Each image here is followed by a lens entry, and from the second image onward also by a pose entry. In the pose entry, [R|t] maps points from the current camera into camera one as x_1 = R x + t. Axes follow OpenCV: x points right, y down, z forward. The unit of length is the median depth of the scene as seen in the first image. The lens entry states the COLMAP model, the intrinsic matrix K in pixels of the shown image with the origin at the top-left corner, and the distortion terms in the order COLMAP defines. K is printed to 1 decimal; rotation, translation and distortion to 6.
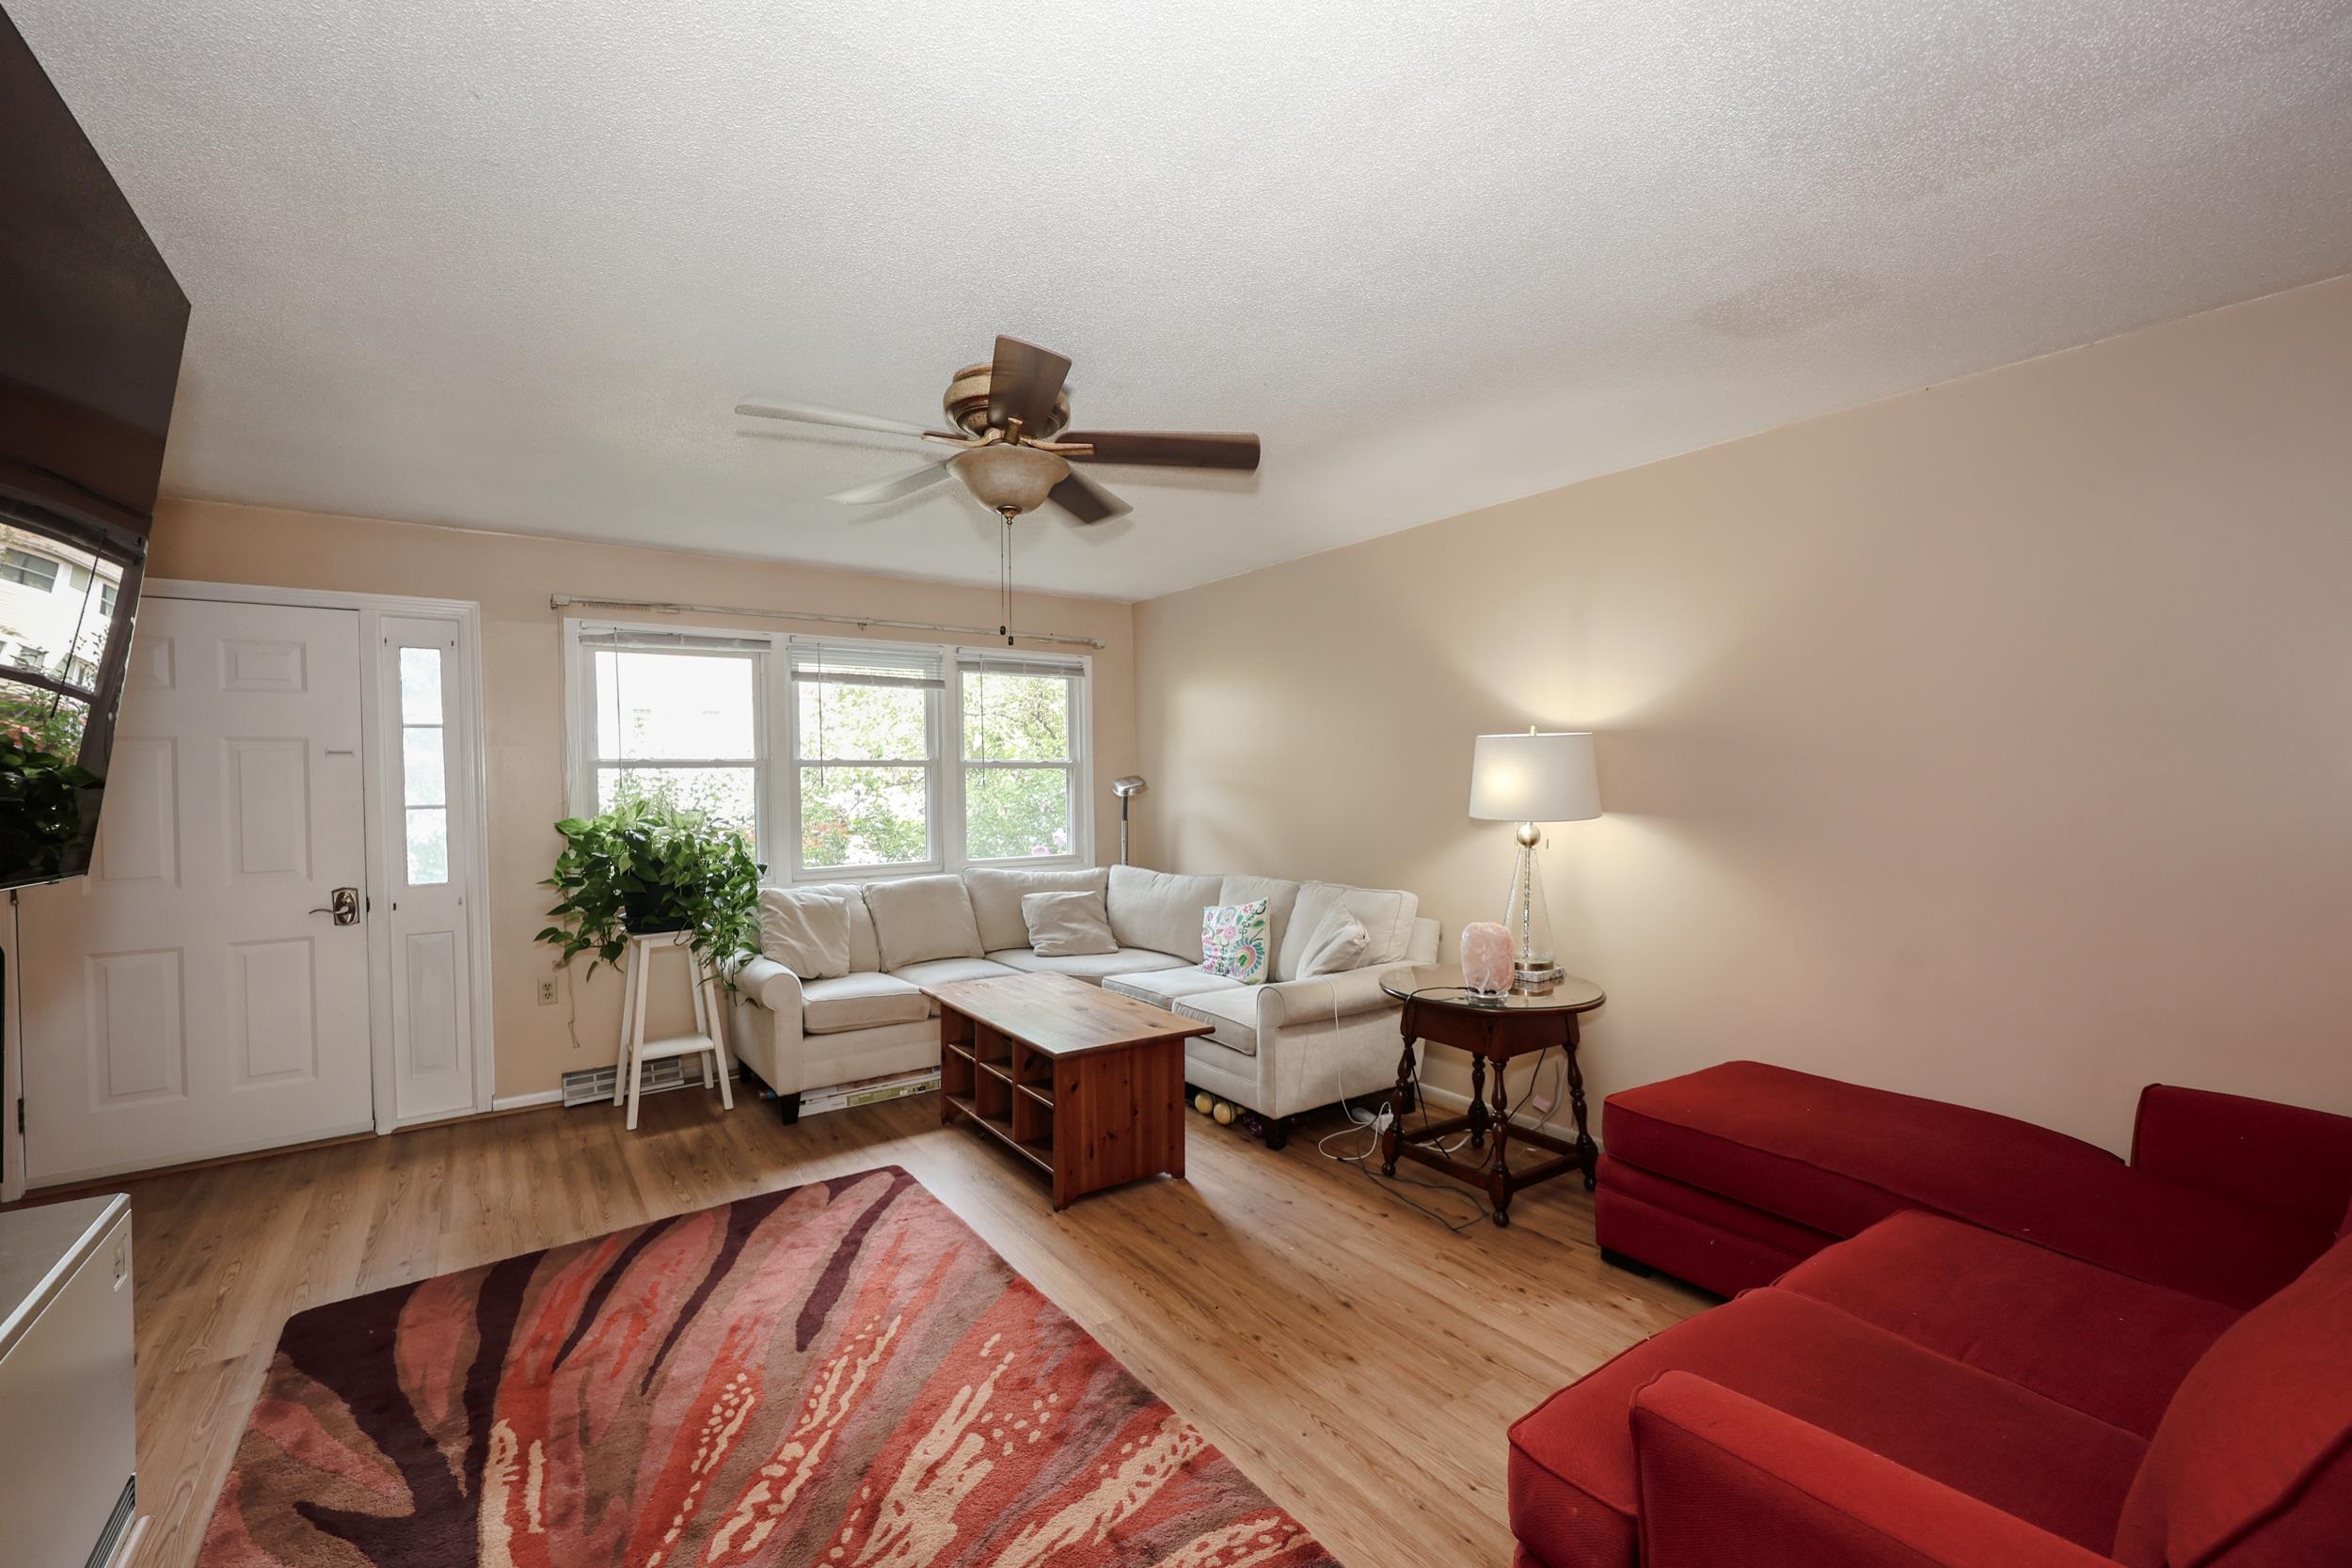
lens RADIAL K [[977.5, 0, 1161.1], [0, 977.5, 784.9], [0, 0, 1]] dist [0.001219, 0.000023]
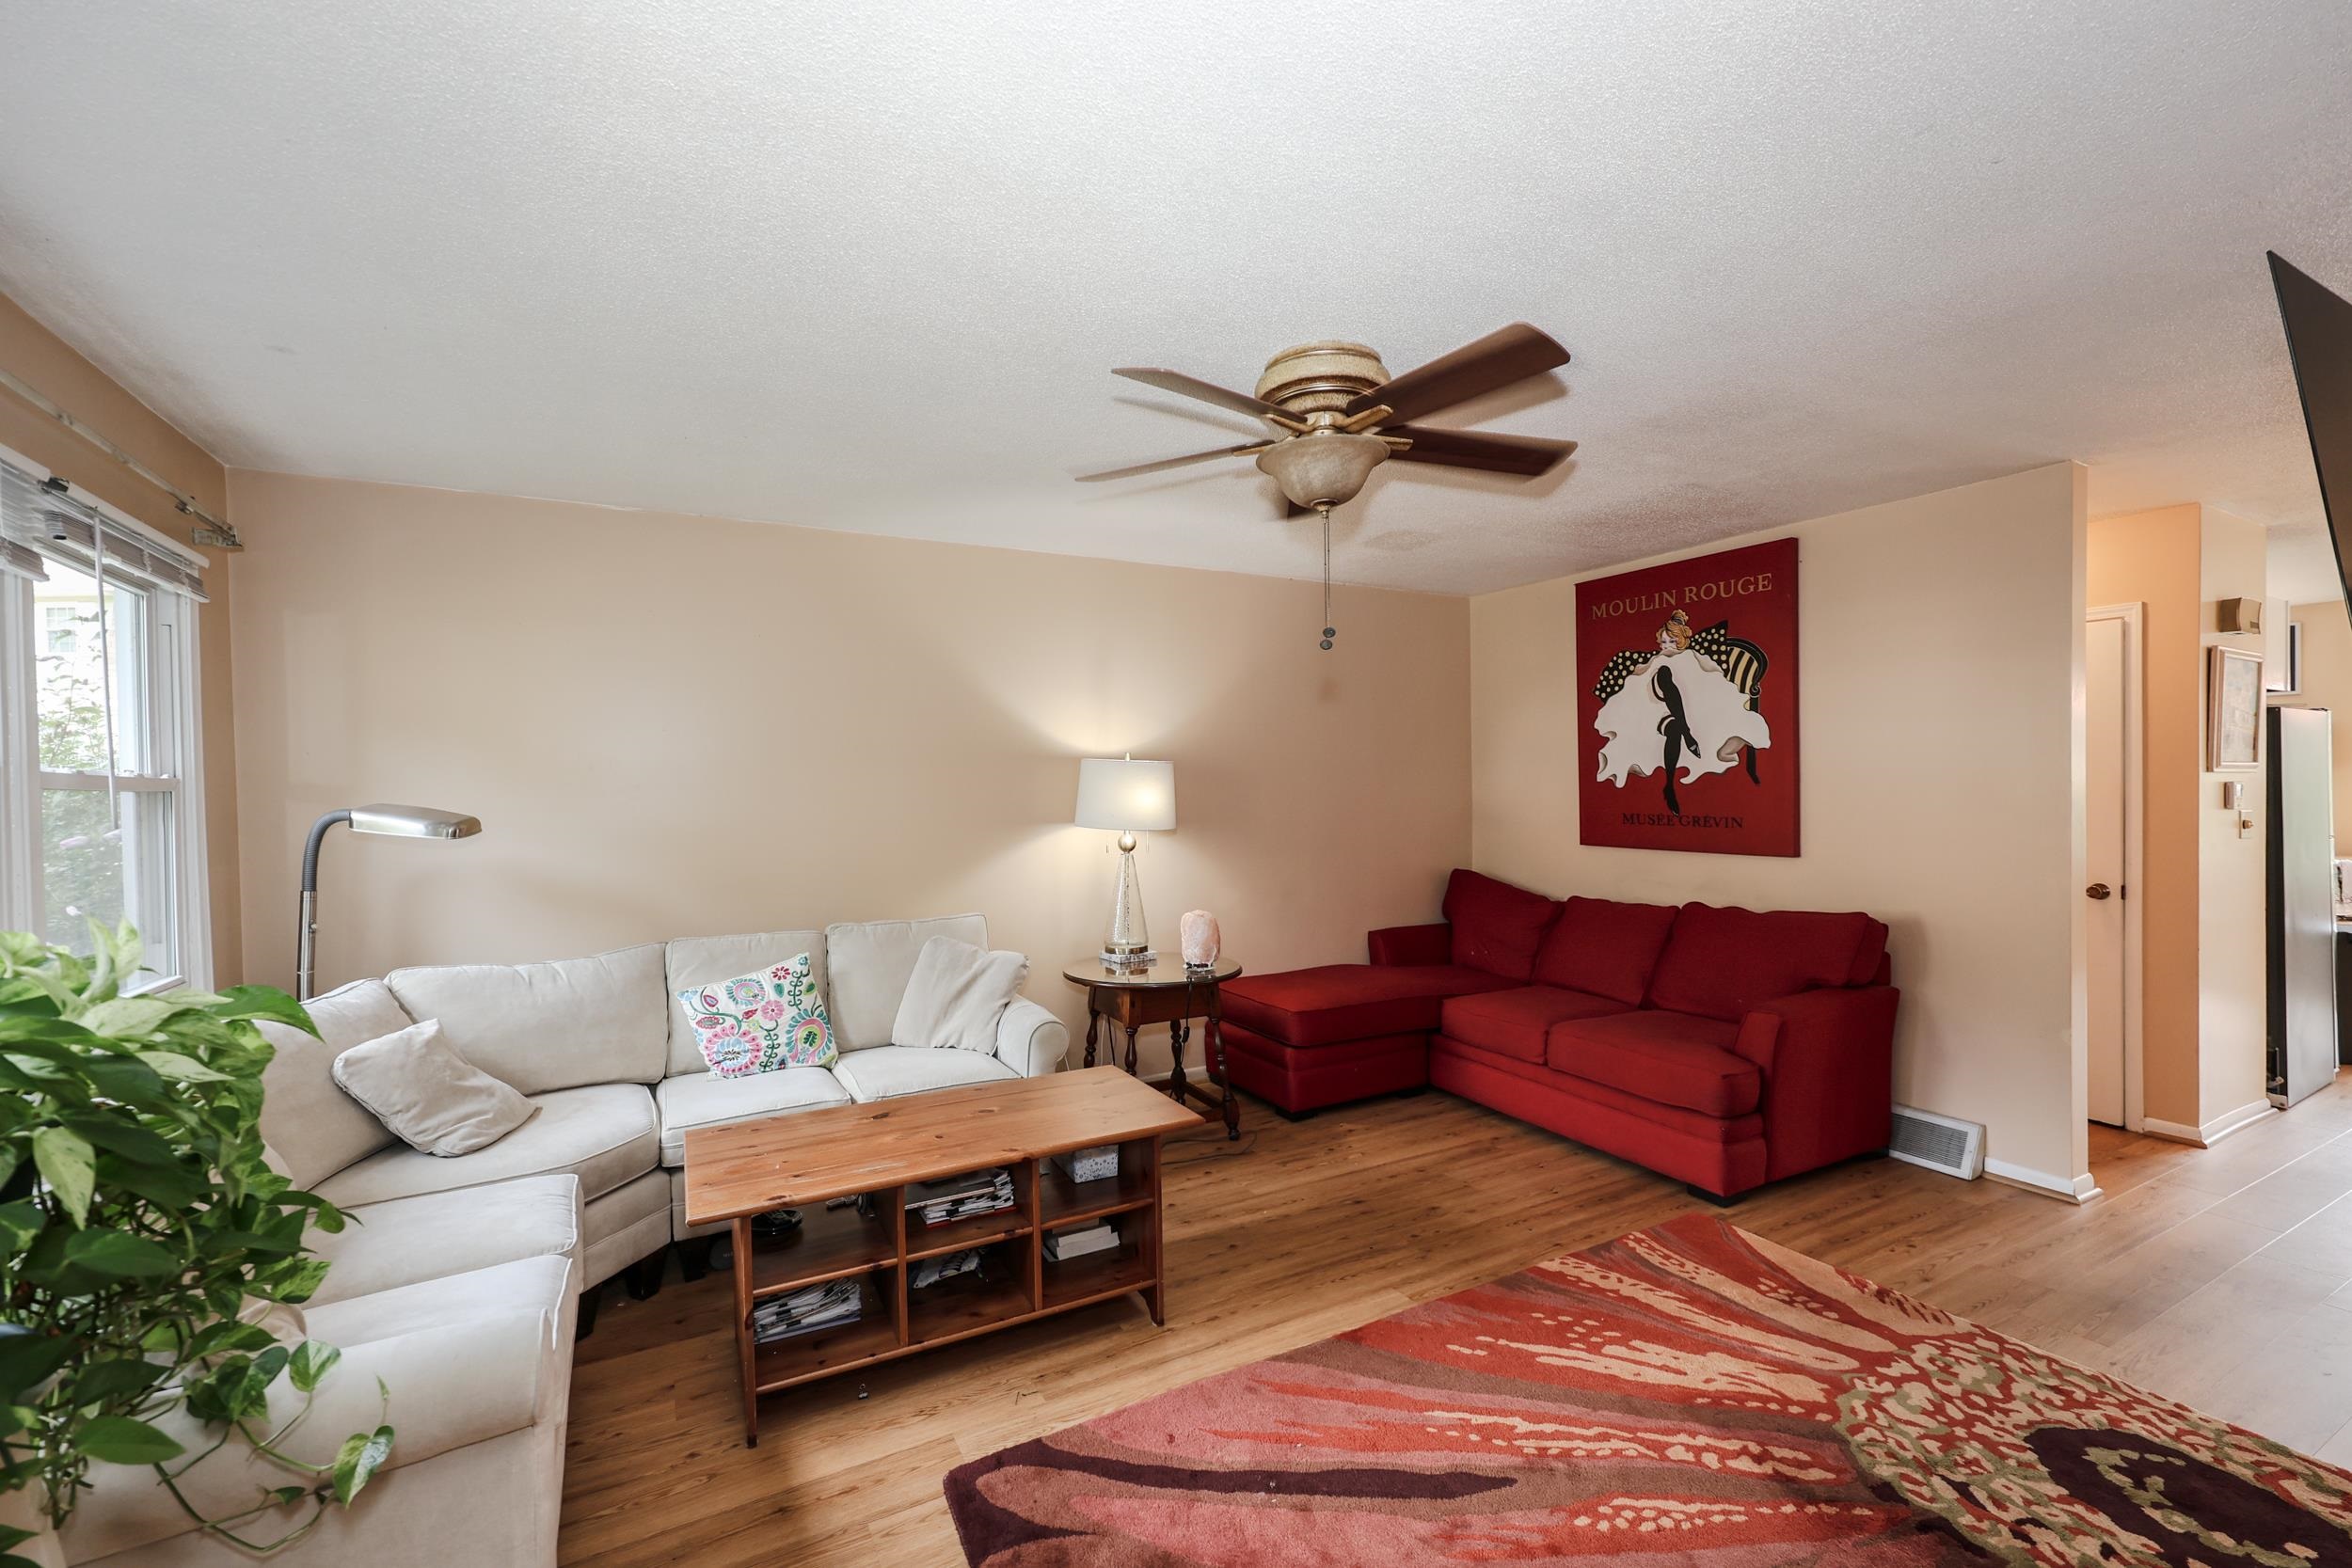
lens RADIAL K [[996.3, 0, 1169.1], [0, 996.3, 793.2], [0, 0, 1]] dist [0.001393, 0.000191]
pose [[0.118285, -0.002673, 0.992976, -1.055395], [0.022704, 0.999742, -0.000014, -0.010416], [-0.992720, 0.022546, 0.118315, 1.000235]]
